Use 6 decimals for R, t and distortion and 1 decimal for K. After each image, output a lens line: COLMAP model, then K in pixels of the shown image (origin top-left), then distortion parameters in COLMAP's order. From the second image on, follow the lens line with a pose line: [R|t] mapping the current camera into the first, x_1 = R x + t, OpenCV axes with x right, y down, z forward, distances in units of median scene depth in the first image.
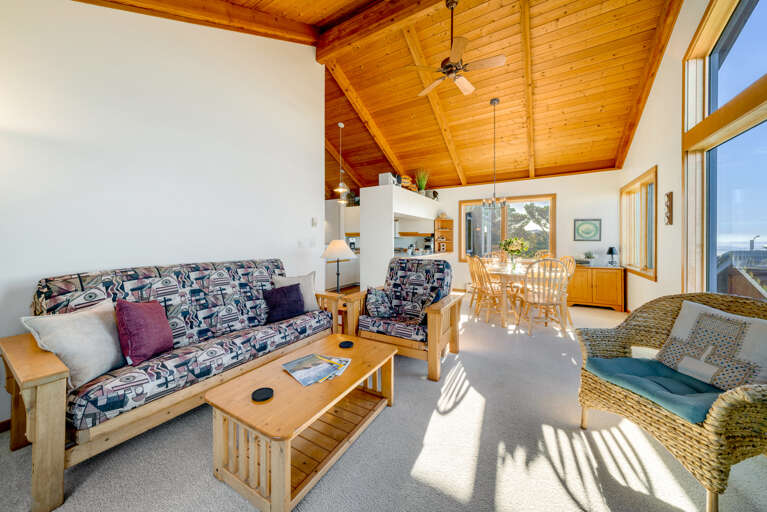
lens RADIAL K [[265.7, 0, 382.3], [0, 265.7, 244.3], [0, 0, 1]] dist [-0.007491, -0.000062]
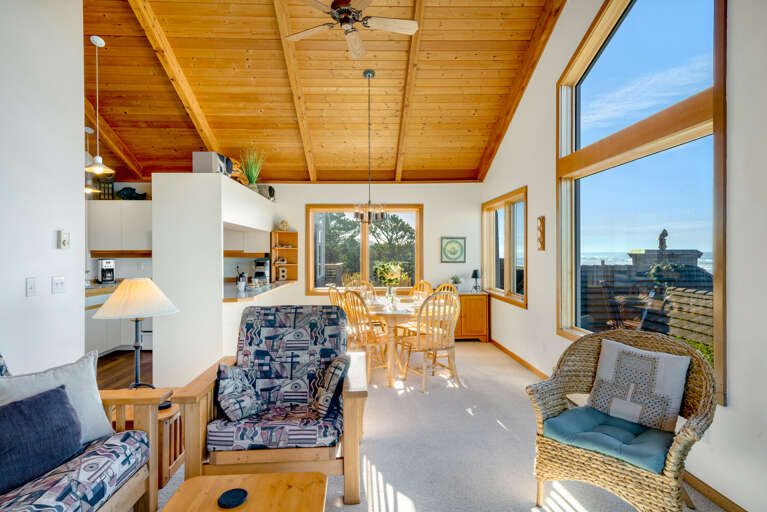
lens RADIAL K [[393.6, 0, 383.5], [0, 393.6, 256.0], [0, 0, 1]] dist [0.006011, 0.001278]
pose [[0.836185, -0.003378, 0.548438, -0.153111], [0.007635, 0.999956, -0.005482, -0.042382], [-0.548395, 0.008772, 0.836174, 0.096916]]
